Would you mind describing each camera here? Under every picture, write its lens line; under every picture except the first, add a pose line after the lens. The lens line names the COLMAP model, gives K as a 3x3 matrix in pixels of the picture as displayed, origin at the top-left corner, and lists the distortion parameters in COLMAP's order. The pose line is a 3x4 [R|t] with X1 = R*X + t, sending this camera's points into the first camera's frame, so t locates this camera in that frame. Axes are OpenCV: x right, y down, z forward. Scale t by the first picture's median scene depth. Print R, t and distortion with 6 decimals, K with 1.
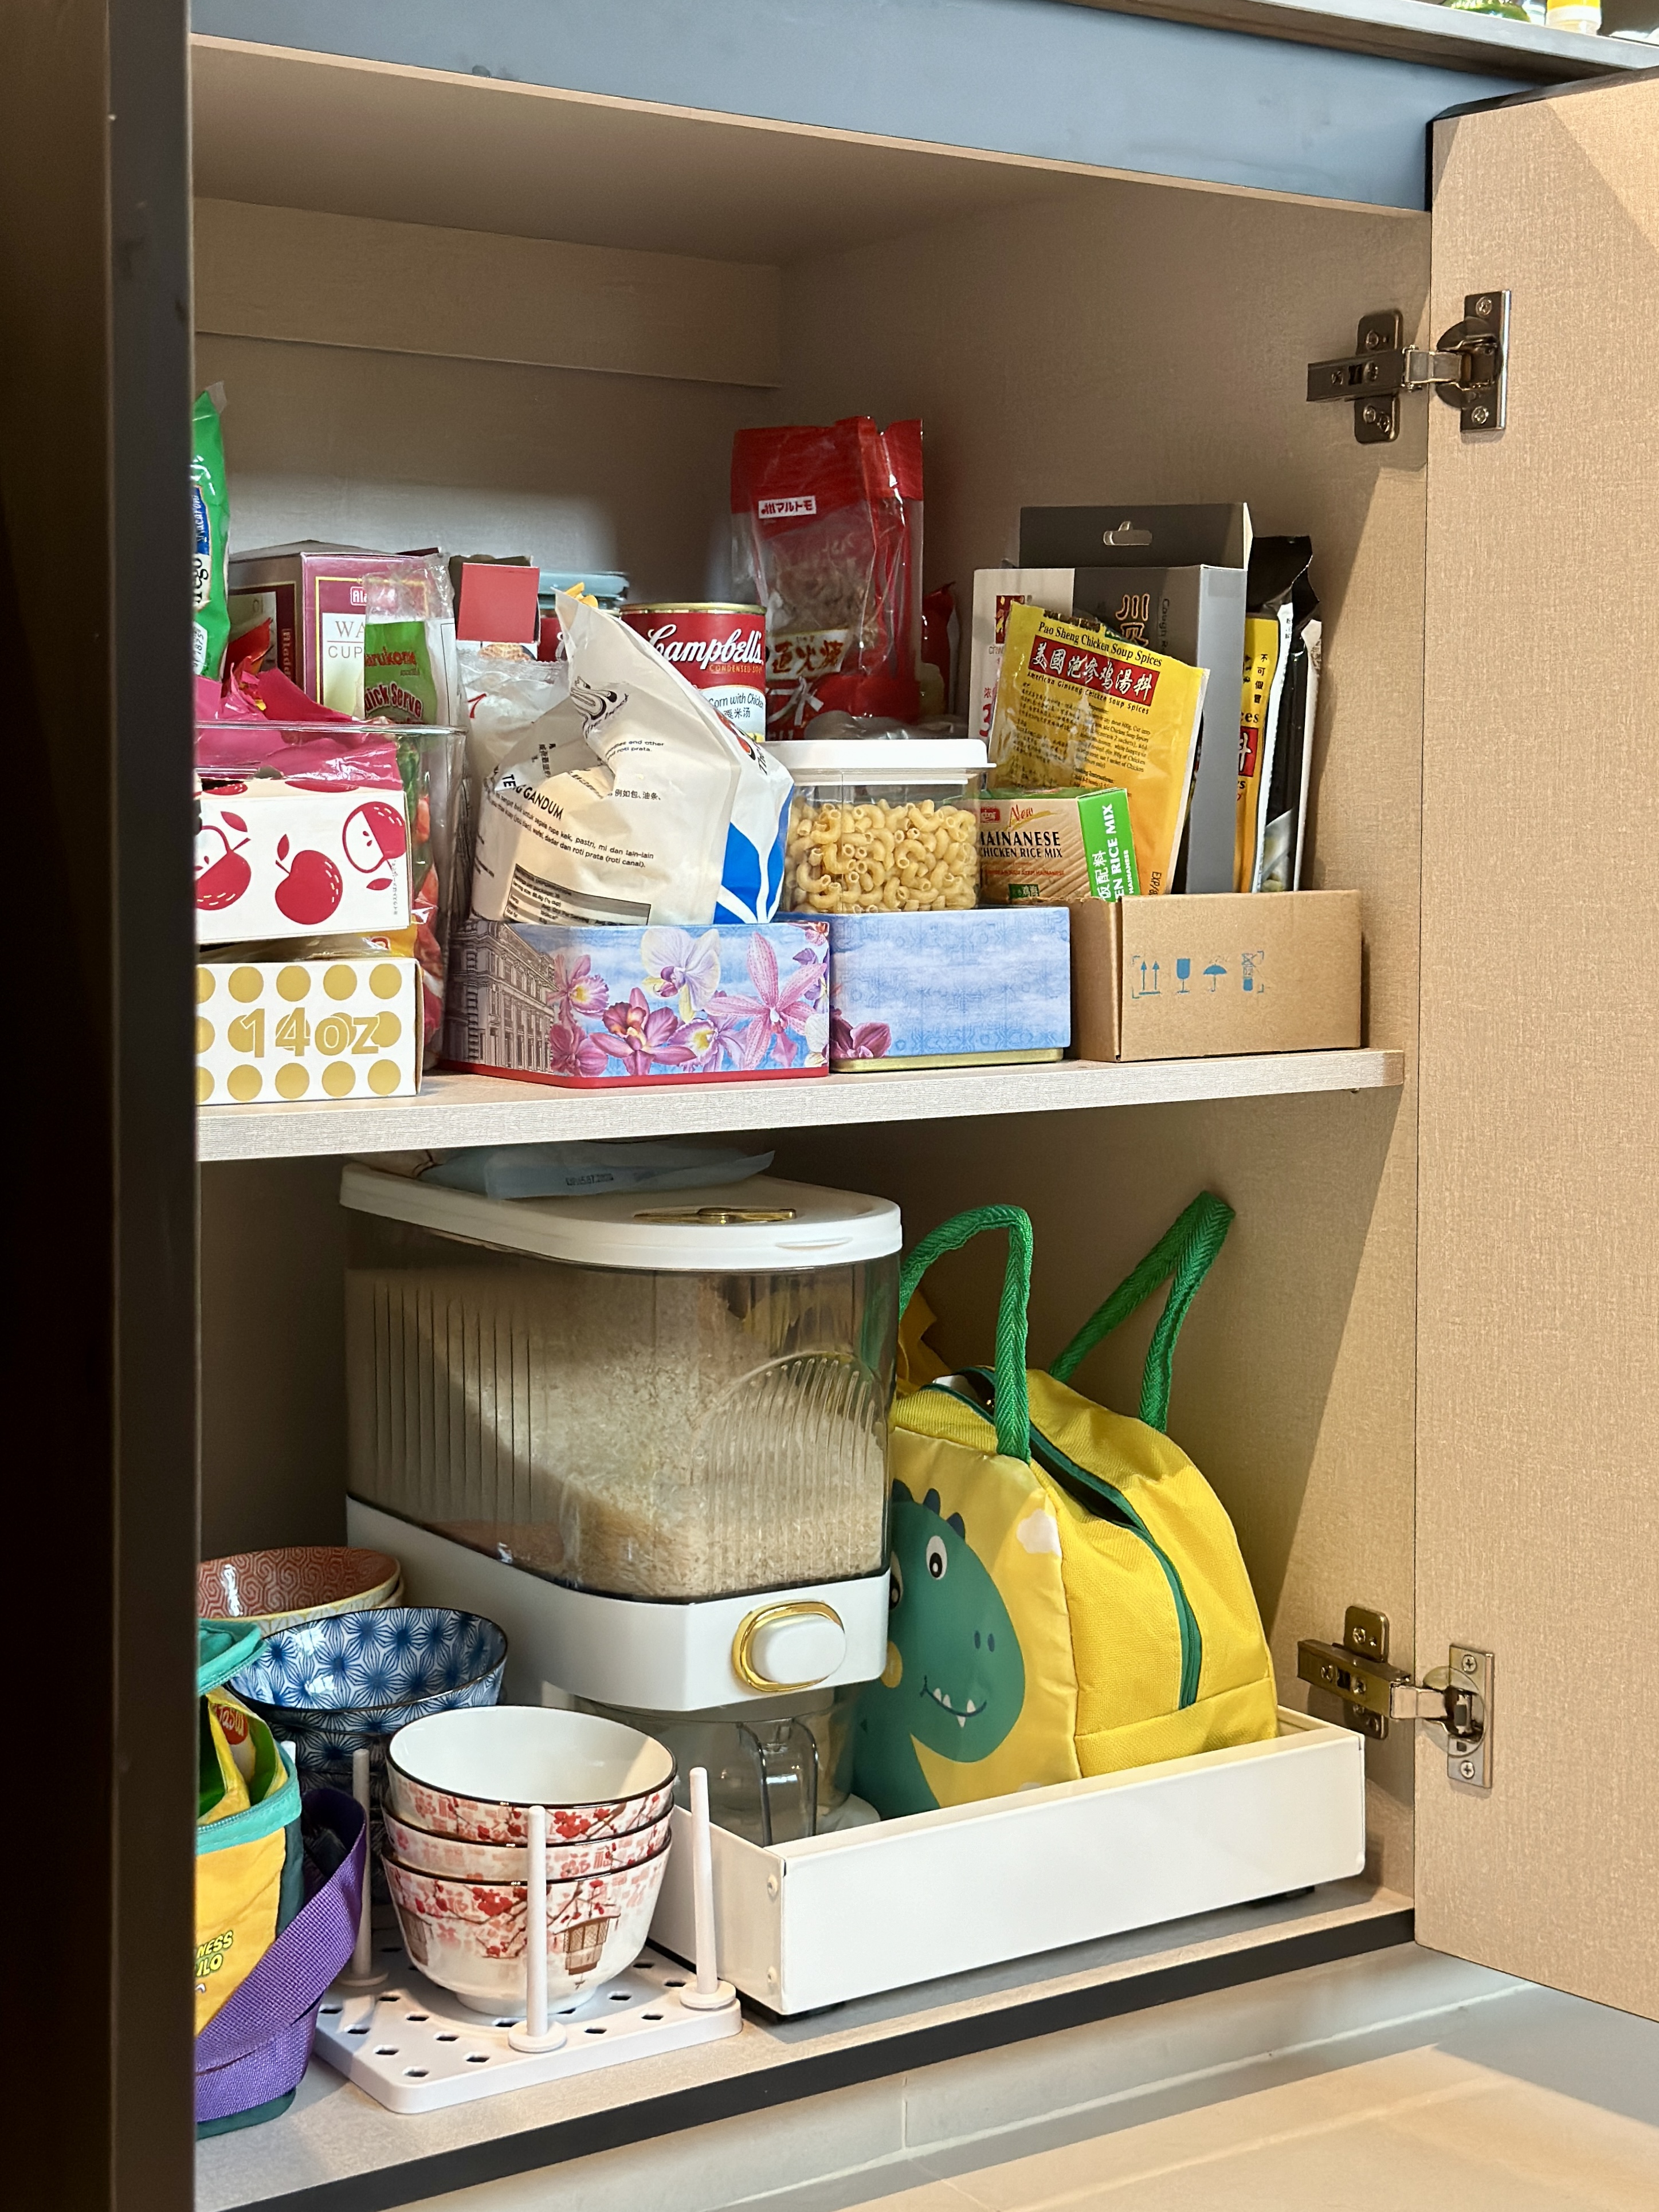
lens RADIAL K [[3136.5, 0, 832.5], [0, 3136.5, 1106.3], [0, 0, 1]] dist [-0.145854, 0.000000]
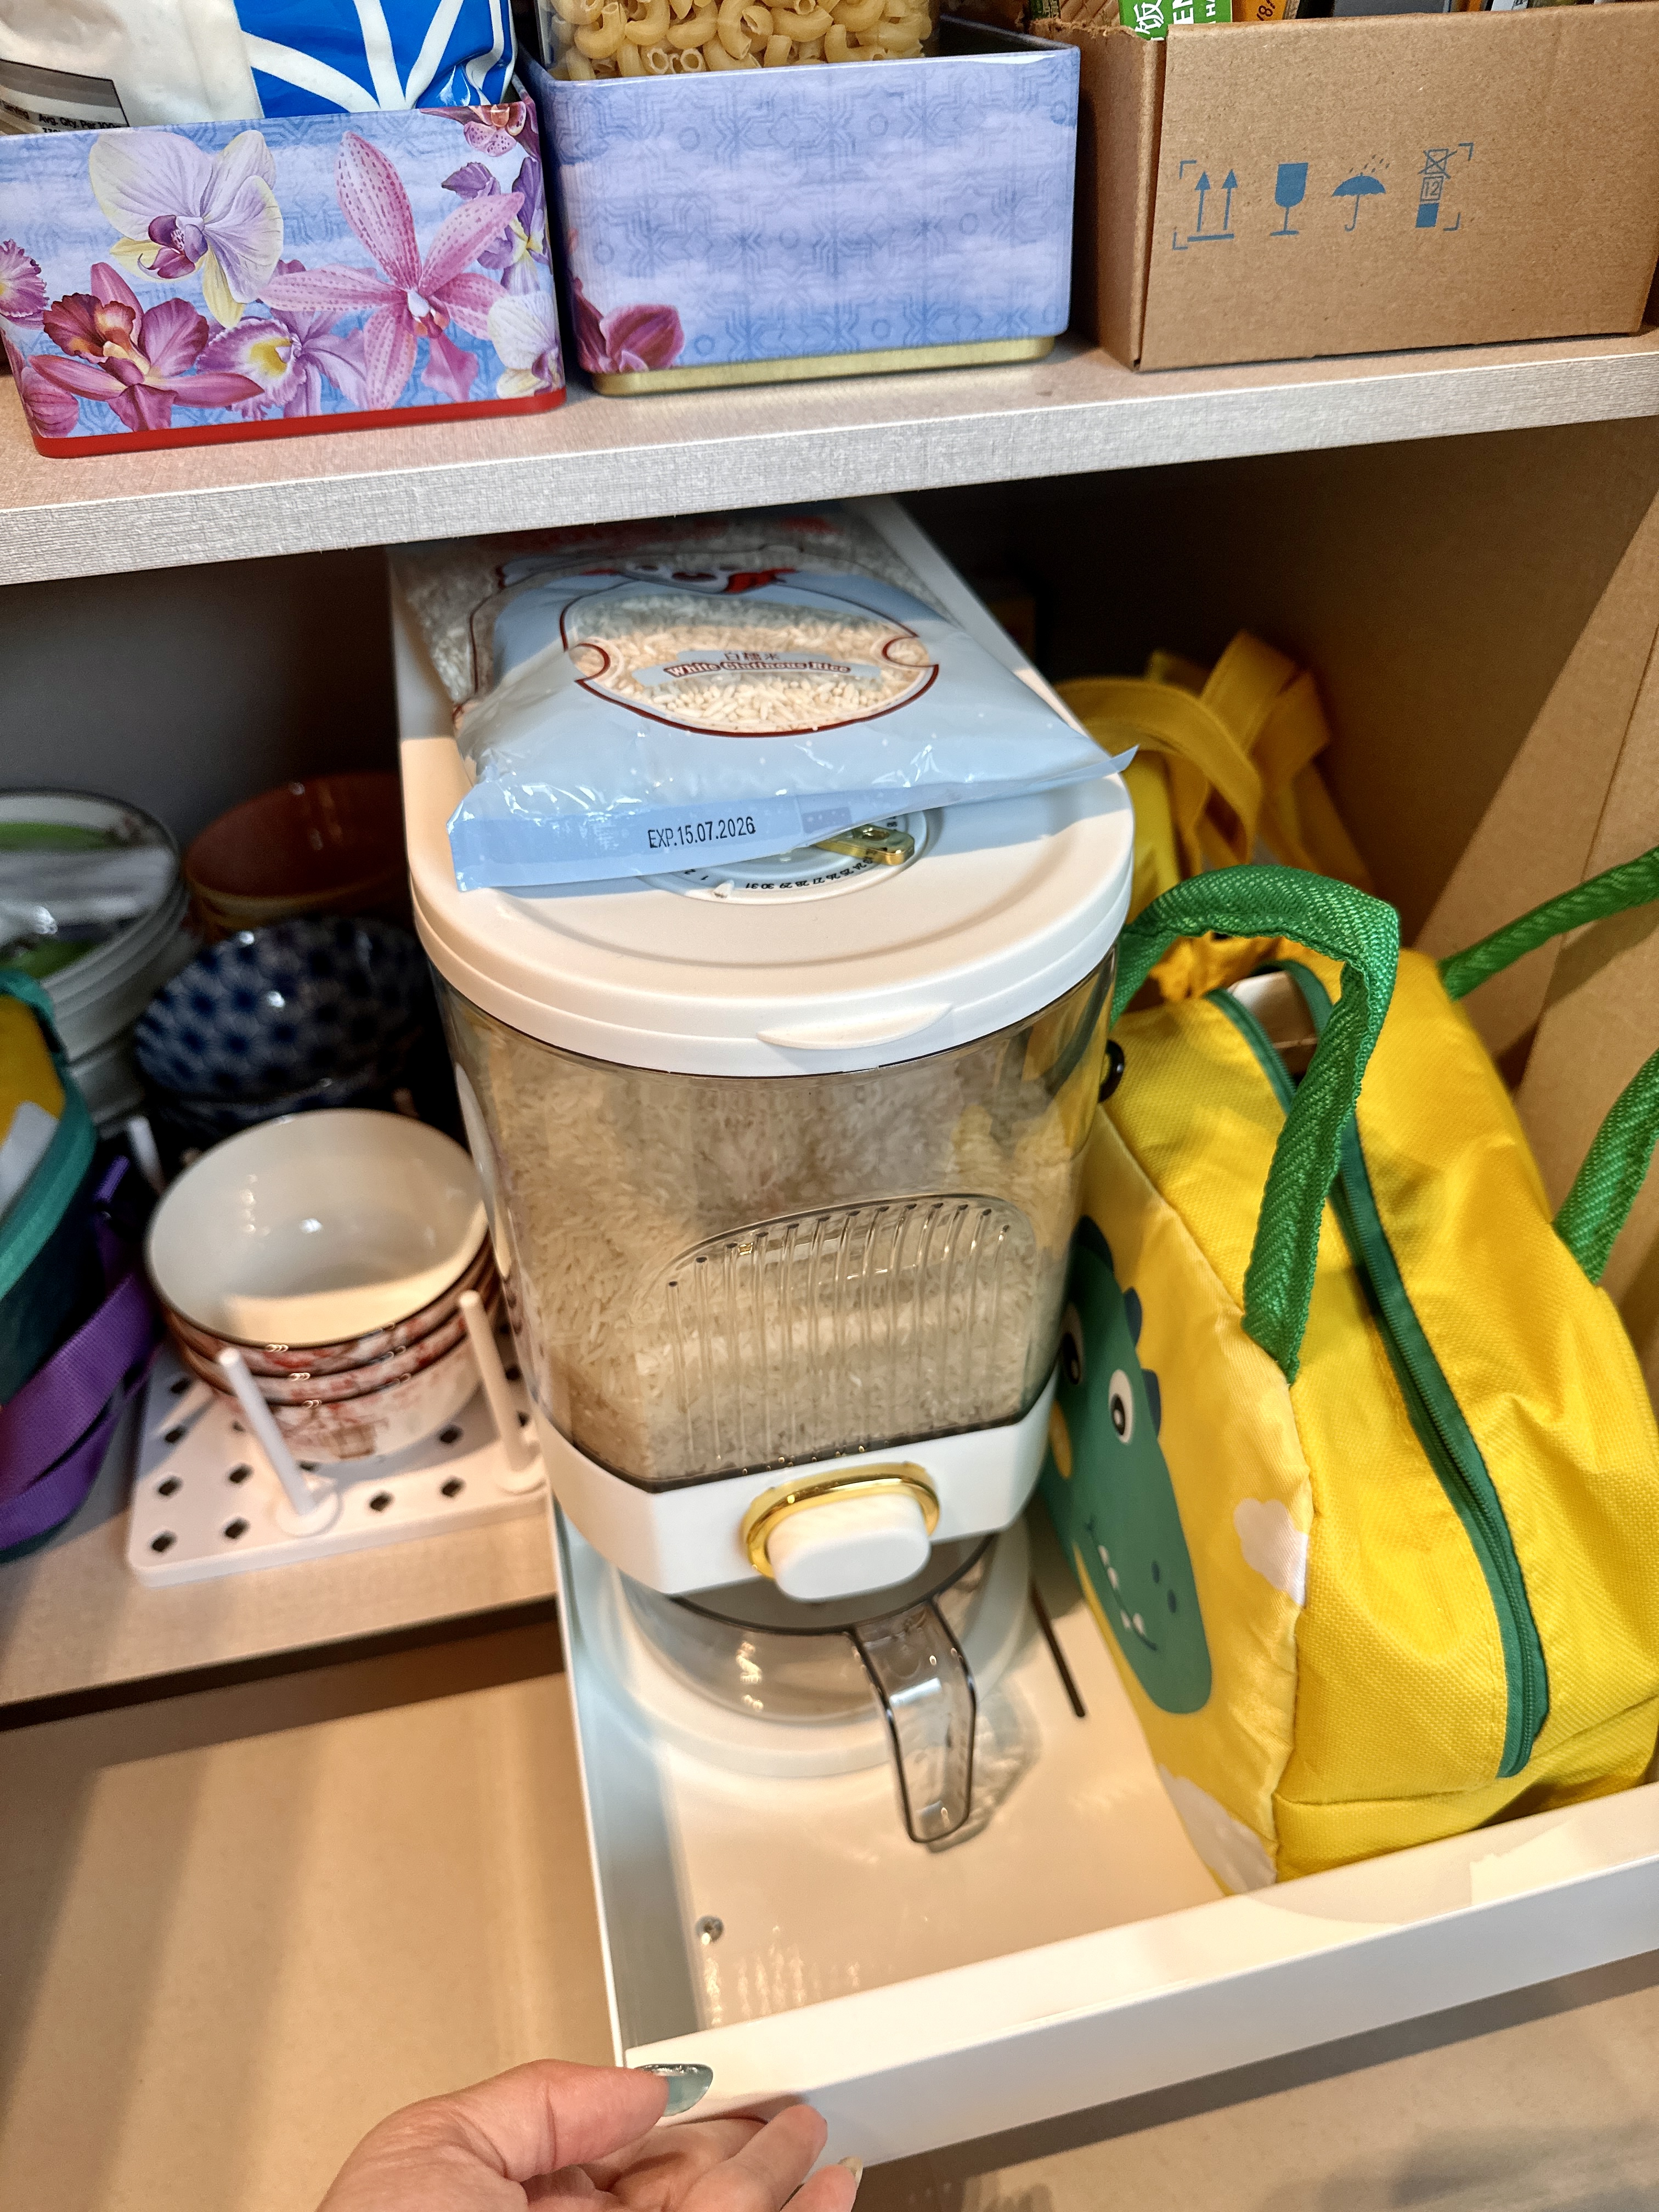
lens RADIAL K [[1553.6, 0, 815.5], [0, 1553.6, 1094.1], [0, 0, 1]] dist [-0.036934, 0.005848]
pose [[0.937244, 0.202252, -0.284022, 0.151976], [-0.009325, 0.828823, 0.559433, -0.065206], [0.348550, -0.521677, 0.778695, 0.734910]]
